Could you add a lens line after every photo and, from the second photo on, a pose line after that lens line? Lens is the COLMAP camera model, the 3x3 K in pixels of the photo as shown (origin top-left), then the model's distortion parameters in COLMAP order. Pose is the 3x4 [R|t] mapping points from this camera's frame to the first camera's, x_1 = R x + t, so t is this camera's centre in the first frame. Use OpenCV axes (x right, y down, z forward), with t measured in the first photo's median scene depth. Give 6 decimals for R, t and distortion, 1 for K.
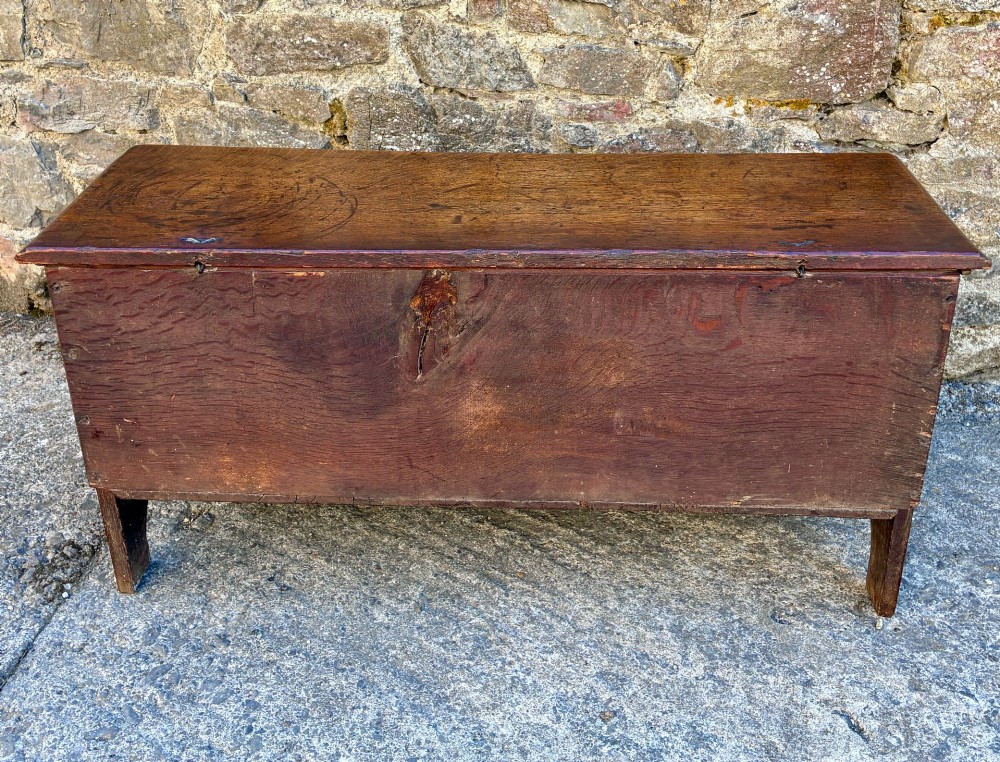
lens RADIAL K [[1030.9, 0, 519.0], [0, 1030.9, 249.5], [0, 0, 1]] dist [0.021495, -0.007520]
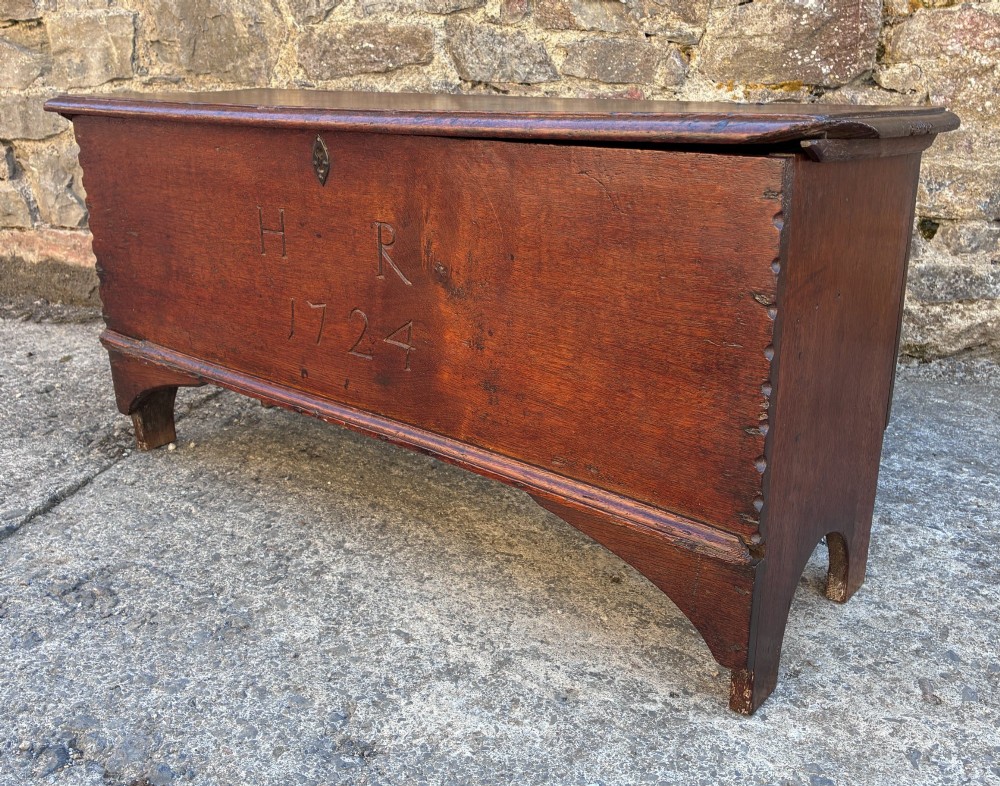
lens RADIAL K [[932.0, 0, 519.4], [0, 932.0, 369.2], [0, 0, 1]] dist [-0.005127, 0.055388]
pose [[0.996930, 0.018237, -0.076150, 0.067212], [-0.026160, 0.994193, -0.104382, 0.322473], [0.073804, 0.106054, 0.991618, 0.006957]]
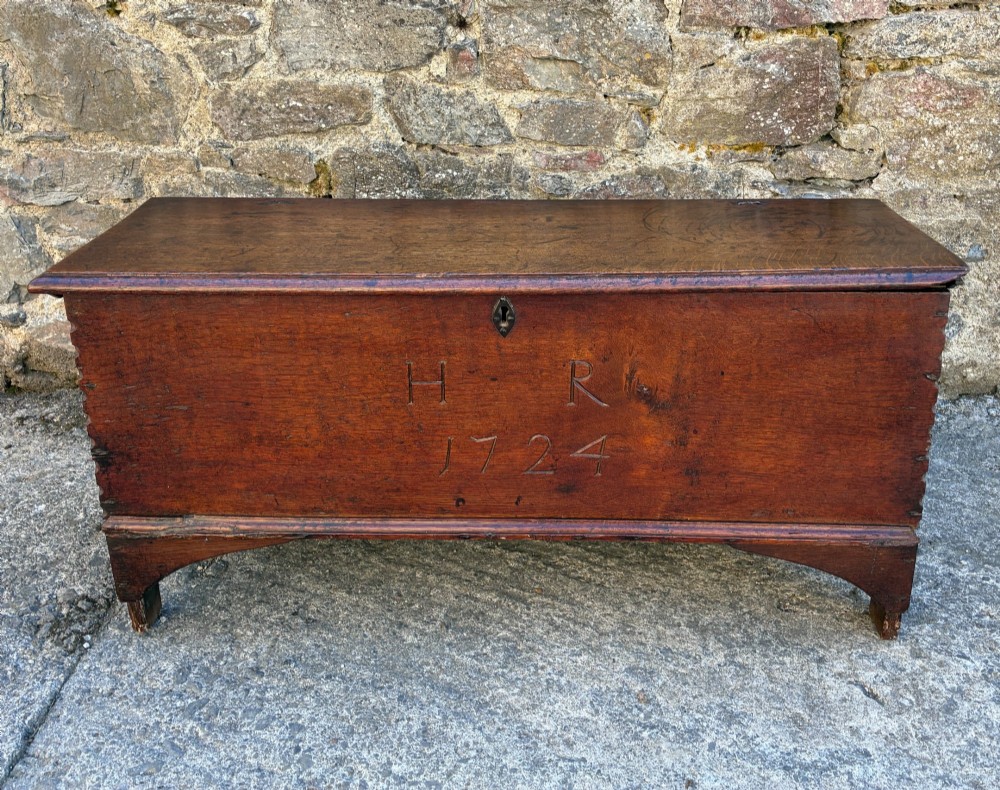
lens RADIAL K [[991.6, 0, 536.7], [0, 991.6, 292.6], [0, 0, 1]] dist [0.025512, -0.015166]
pose [[0.993390, -0.047576, 0.104465, -0.088776], [0.053802, 0.996888, -0.057608, 0.071201], [-0.101399, 0.062848, 0.992859, -0.015724]]
